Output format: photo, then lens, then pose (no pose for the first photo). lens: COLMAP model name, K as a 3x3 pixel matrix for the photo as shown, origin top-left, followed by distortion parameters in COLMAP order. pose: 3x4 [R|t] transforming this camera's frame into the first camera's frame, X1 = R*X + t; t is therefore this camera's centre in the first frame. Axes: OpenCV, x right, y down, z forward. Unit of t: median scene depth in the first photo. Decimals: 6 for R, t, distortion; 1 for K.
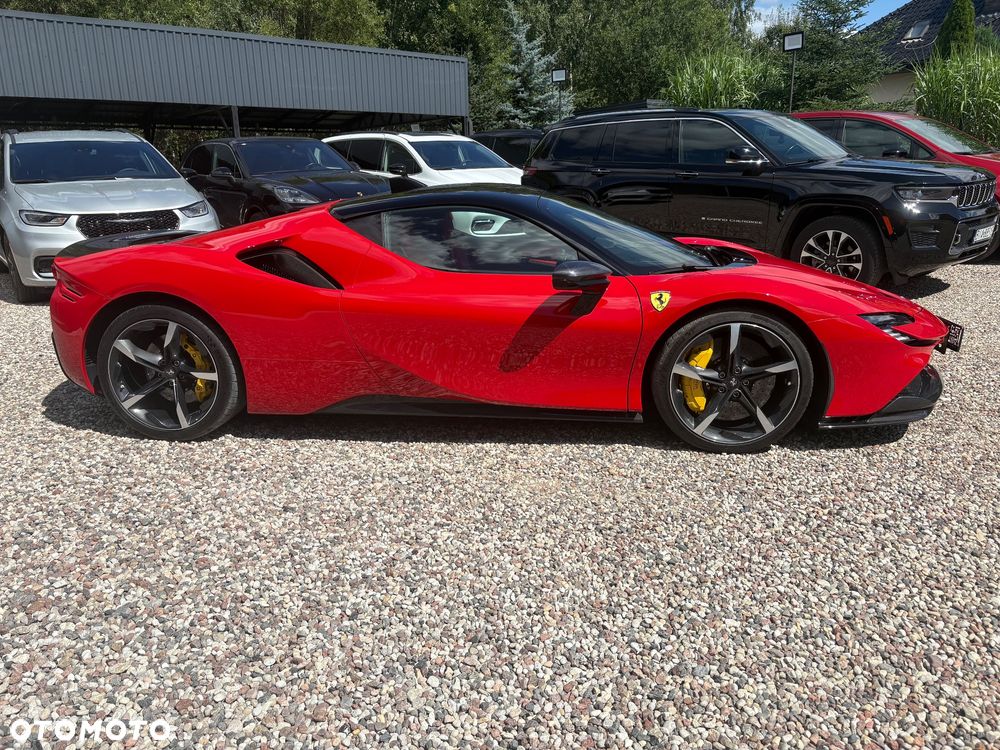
lens RADIAL K [[759.2, 0, 501.5], [0, 759.2, 372.1], [0, 0, 1]] dist [0.037776, -0.034584]
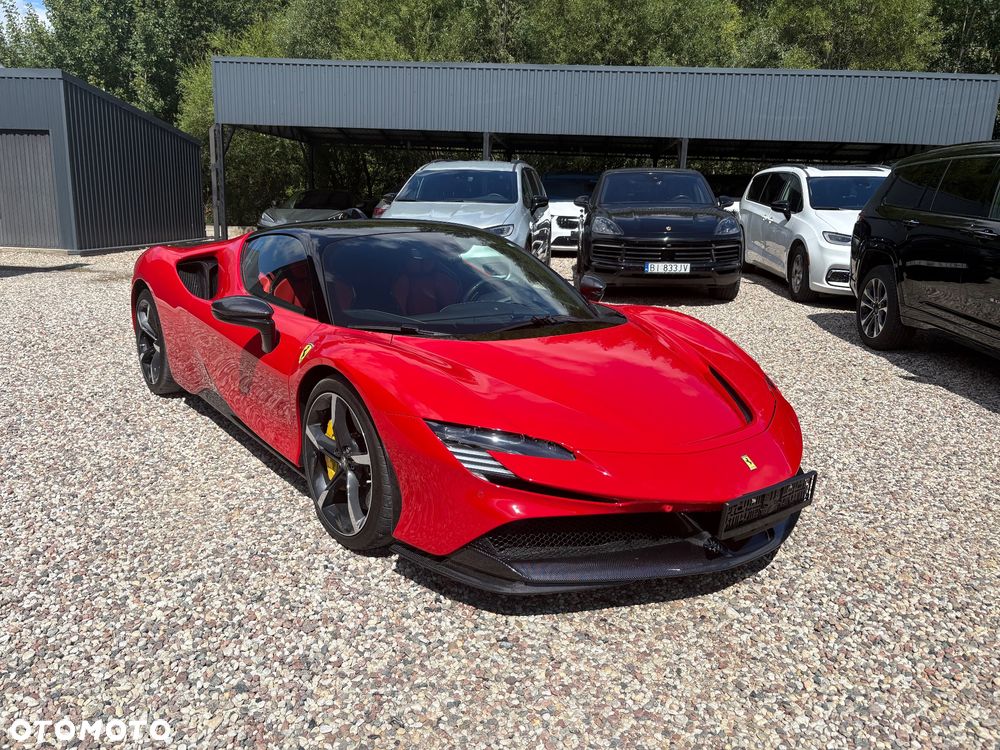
lens RADIAL K [[759.2, 0, 501.5], [0, 759.2, 372.1], [0, 0, 1]] dist [0.037776, -0.034584]
pose [[0.700646, 0.203731, -0.683805, 1.031296], [-0.226787, 0.972257, 0.057299, -0.181777], [0.676508, 0.114931, 0.727411, 0.495210]]
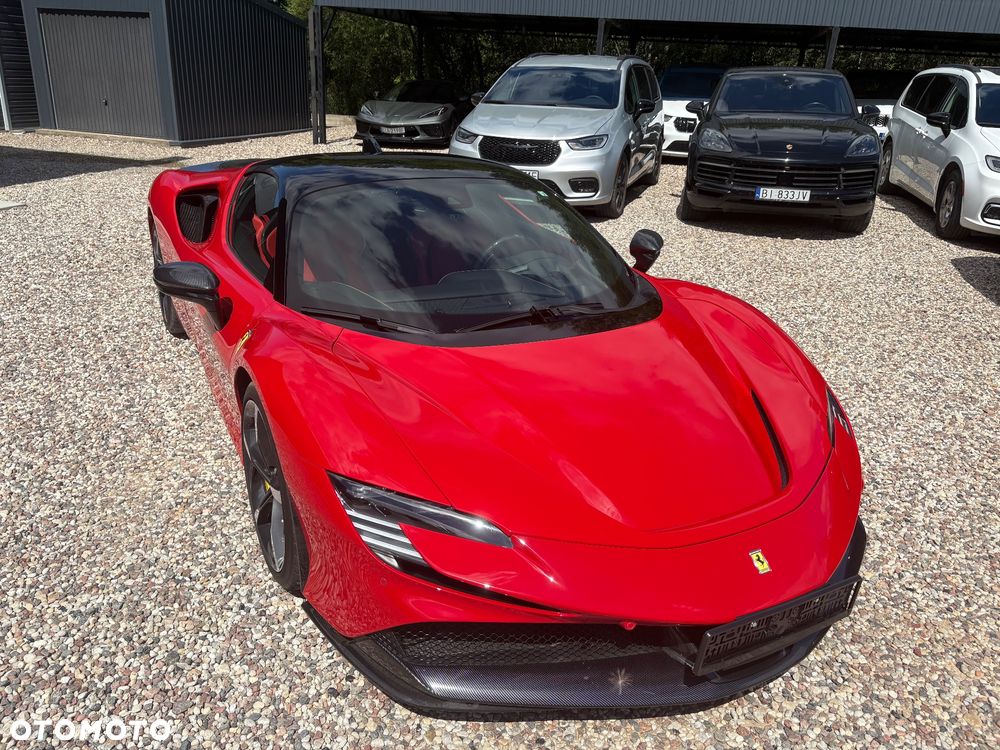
lens RADIAL K [[761.4, 0, 500.0], [0, 761.4, 375.0], [0, 0, 1]] dist [0.043362, -0.049897]
pose [[0.568378, 0.349643, -0.744779, 0.960068], [-0.269155, 0.934421, 0.233266, -0.319600], [0.777497, 0.067878, 0.625213, 0.729068]]
